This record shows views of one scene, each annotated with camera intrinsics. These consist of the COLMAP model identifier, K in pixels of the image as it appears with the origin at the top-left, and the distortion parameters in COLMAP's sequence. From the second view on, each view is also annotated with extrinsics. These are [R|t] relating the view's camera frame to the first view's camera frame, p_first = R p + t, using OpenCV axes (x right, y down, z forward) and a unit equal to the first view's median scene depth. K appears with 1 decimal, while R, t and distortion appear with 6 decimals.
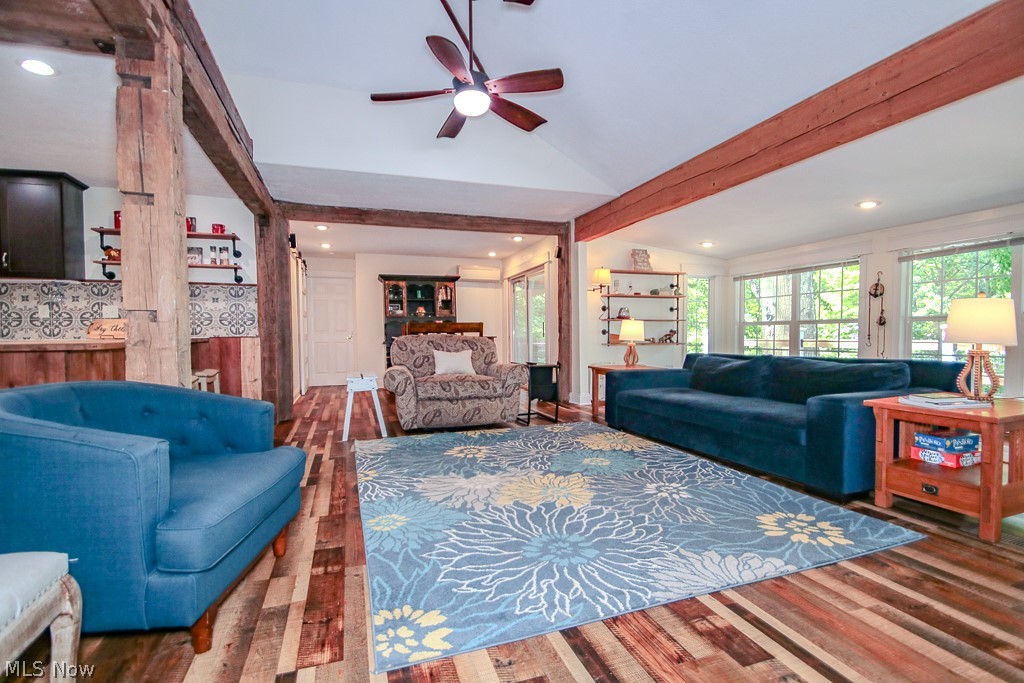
lens RADIAL K [[479.3, 0, 508.2], [0, 479.3, 347.8], [0, 0, 1]] dist [0.024370, -0.018882]
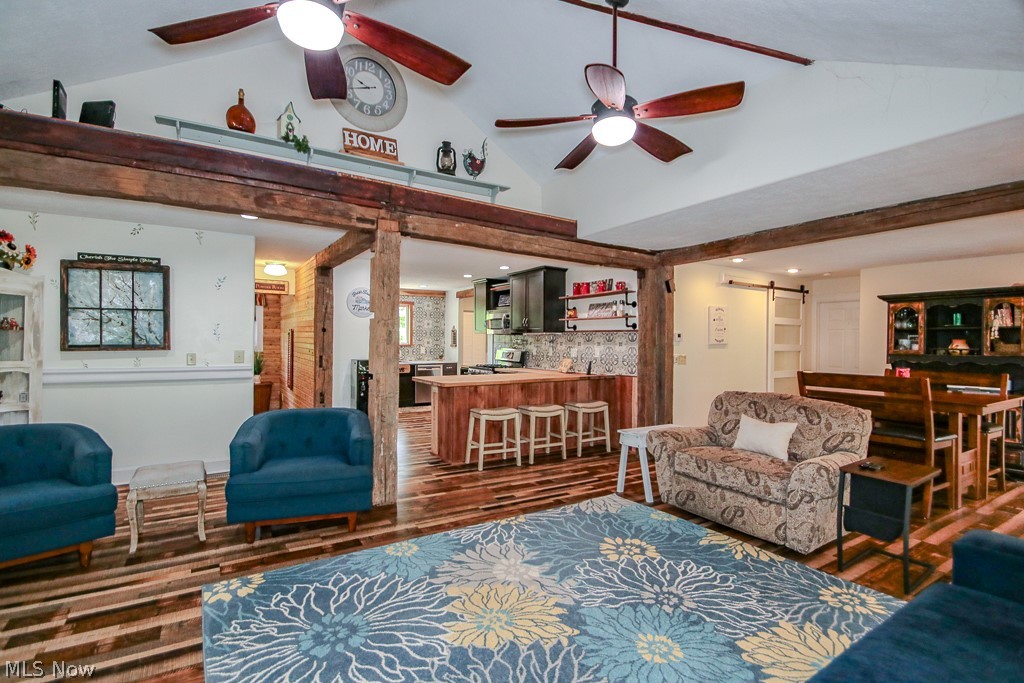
lens RADIAL K [[475.6, 0, 503.4], [0, 475.6, 341.6], [0, 0, 1]] dist [0.024742, -0.018783]
pose [[0.225852, 0.009975, -0.974110, 0.691235], [-0.041356, 0.999144, 0.000642, -0.133612], [0.973283, 0.040141, 0.226072, 0.631618]]
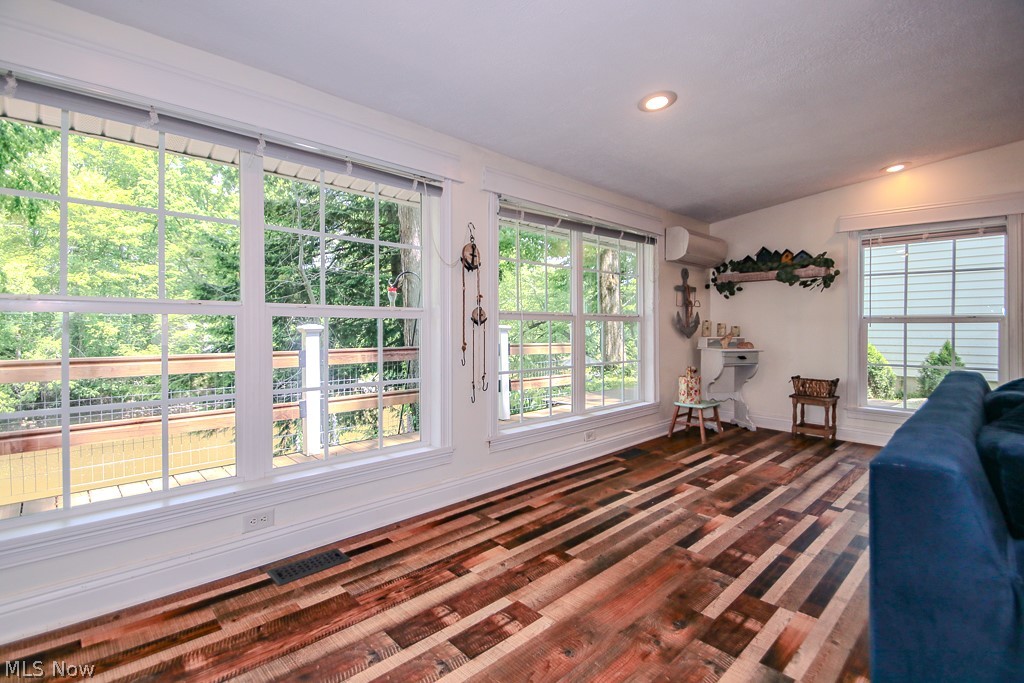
lens RADIAL K [[480.5, 0, 512.0], [0, 480.5, 359.3], [0, 0, 1]] dist [0.032401, -0.026536]
pose [[-0.425341, -0.044321, 0.903947, 0.398333], [0.031827, 0.997450, 0.063881, -0.059360], [-0.904474, 0.055941, -0.422845, 1.708663]]
